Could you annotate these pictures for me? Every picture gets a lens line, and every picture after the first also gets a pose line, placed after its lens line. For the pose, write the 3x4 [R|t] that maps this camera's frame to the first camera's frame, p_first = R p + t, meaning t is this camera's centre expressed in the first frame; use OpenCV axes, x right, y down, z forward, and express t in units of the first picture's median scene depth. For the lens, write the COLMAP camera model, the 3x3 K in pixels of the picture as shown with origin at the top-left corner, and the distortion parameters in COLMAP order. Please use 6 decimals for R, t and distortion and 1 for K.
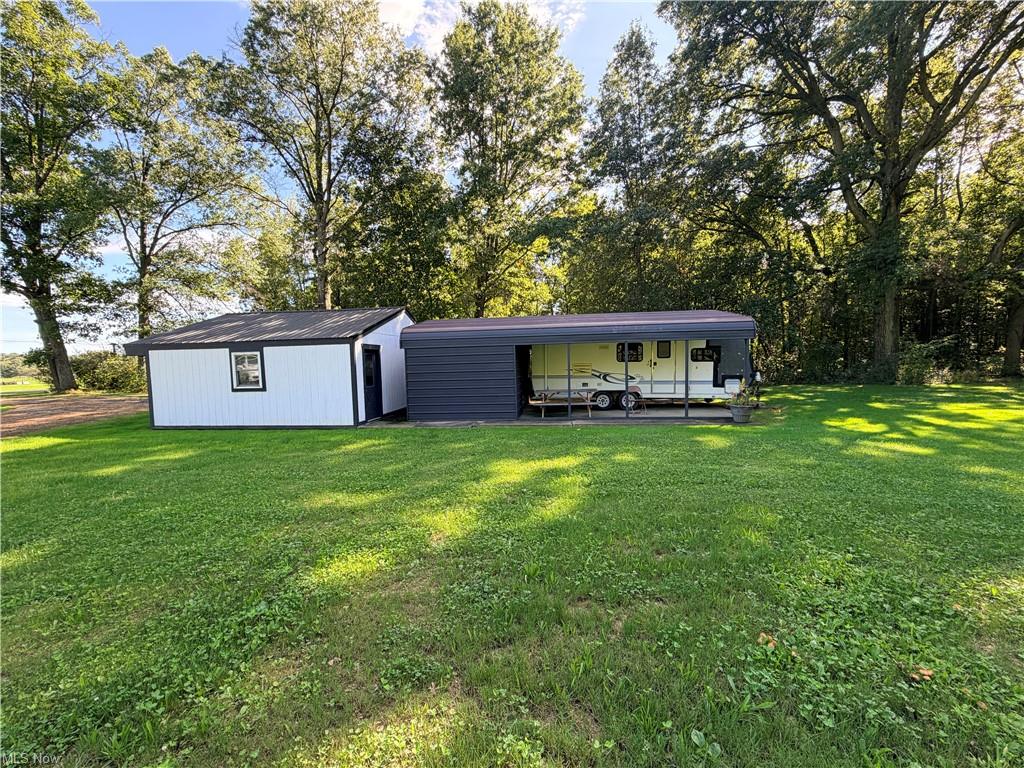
lens RADIAL K [[410.3, 0, 512.0], [0, 410.3, 384.0], [0, 0, 1]] dist [0.000236, 0.000036]
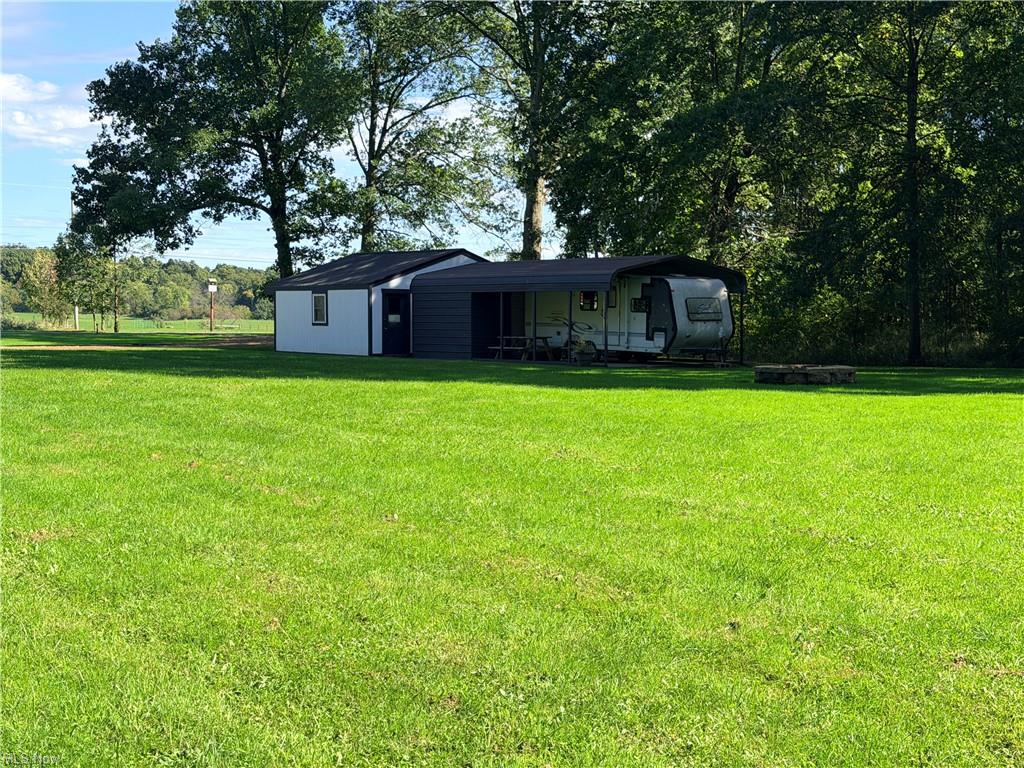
lens RADIAL K [[1434.4, 0, 512.0], [0, 1434.4, 384.0], [0, 0, 1]] dist [-0.005671, -0.004532]
pose [[0.717872, 0.062457, -0.693367, 2.455068], [-0.063316, 0.997697, 0.024316, 0.045595], [0.693289, 0.026446, 0.720174, -1.508153]]
